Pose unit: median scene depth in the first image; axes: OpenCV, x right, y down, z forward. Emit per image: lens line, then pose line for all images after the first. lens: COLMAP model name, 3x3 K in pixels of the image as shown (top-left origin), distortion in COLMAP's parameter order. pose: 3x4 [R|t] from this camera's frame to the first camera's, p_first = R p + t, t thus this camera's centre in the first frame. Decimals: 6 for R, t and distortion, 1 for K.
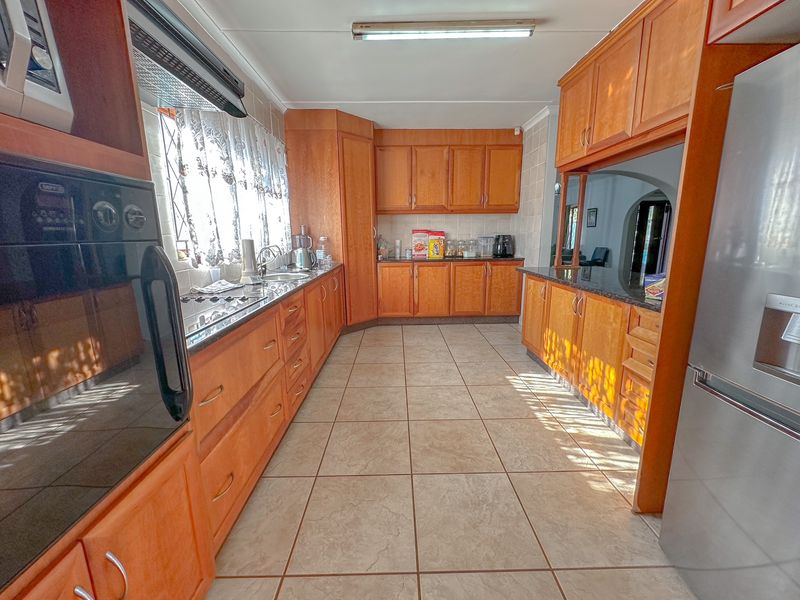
lens RADIAL K [[320.8, 0, 400.7], [0, 320.8, 294.3], [0, 0, 1]] dist [-0.003318, 0.001087]
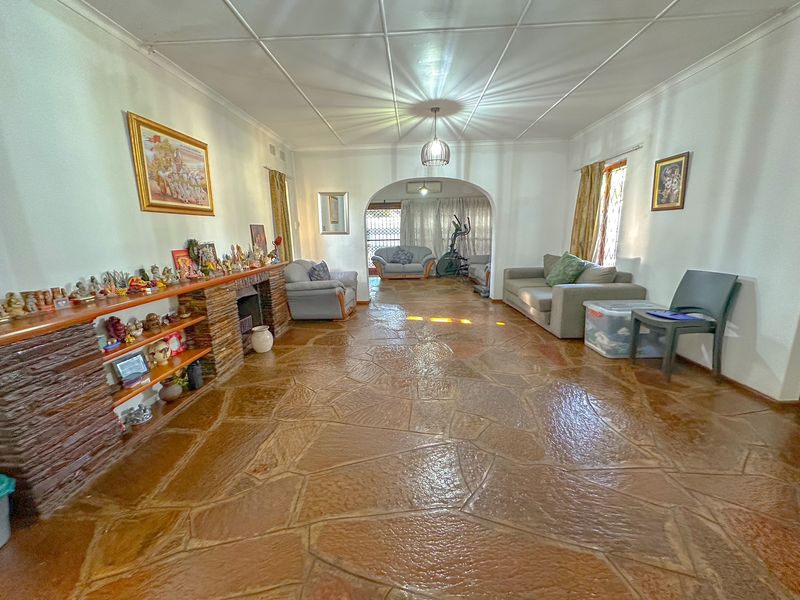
lens RADIAL K [[320.8, 0, 400.5], [0, 320.8, 295.8], [0, 0, 1]] dist [-0.003318, 0.001087]
pose [[0.998592, -0.012971, -0.051434, 0.323185], [0.014303, 0.999570, 0.025604, -0.131687], [0.051080, -0.026303, 0.998348, 0.642833]]
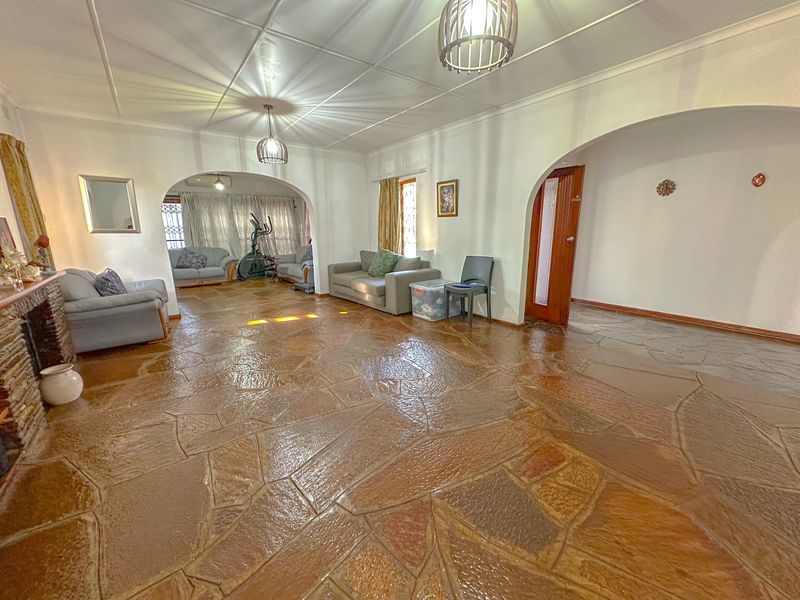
lens RADIAL K [[320.8, 0, 400.8], [0, 320.8, 295.6], [0, 0, 1]] dist [-0.003318, 0.001087]
pose [[0.797072, -0.135277, 0.588538, 0.206143], [0.116076, 0.990734, 0.070519, -0.130795], [-0.592624, 0.012107, 0.805388, 0.636983]]
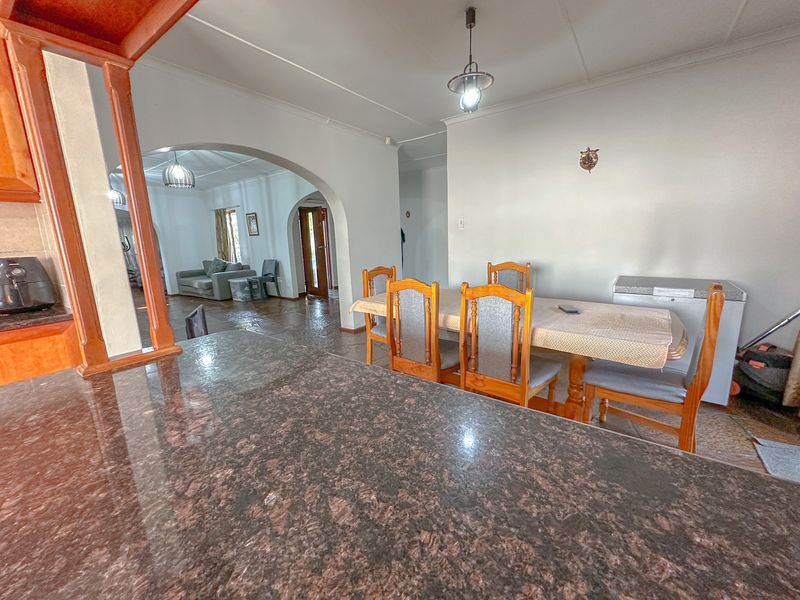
lens RADIAL K [[320.8, 0, 404.4], [0, 320.8, 293.7], [0, 0, 1]] dist [-0.003318, 0.001087]
pose [[0.596133, -0.173334, 0.783952, 0.152051], [0.179787, 0.980442, 0.080065, -0.060222], [-0.782497, 0.093215, 0.615637, 0.199847]]
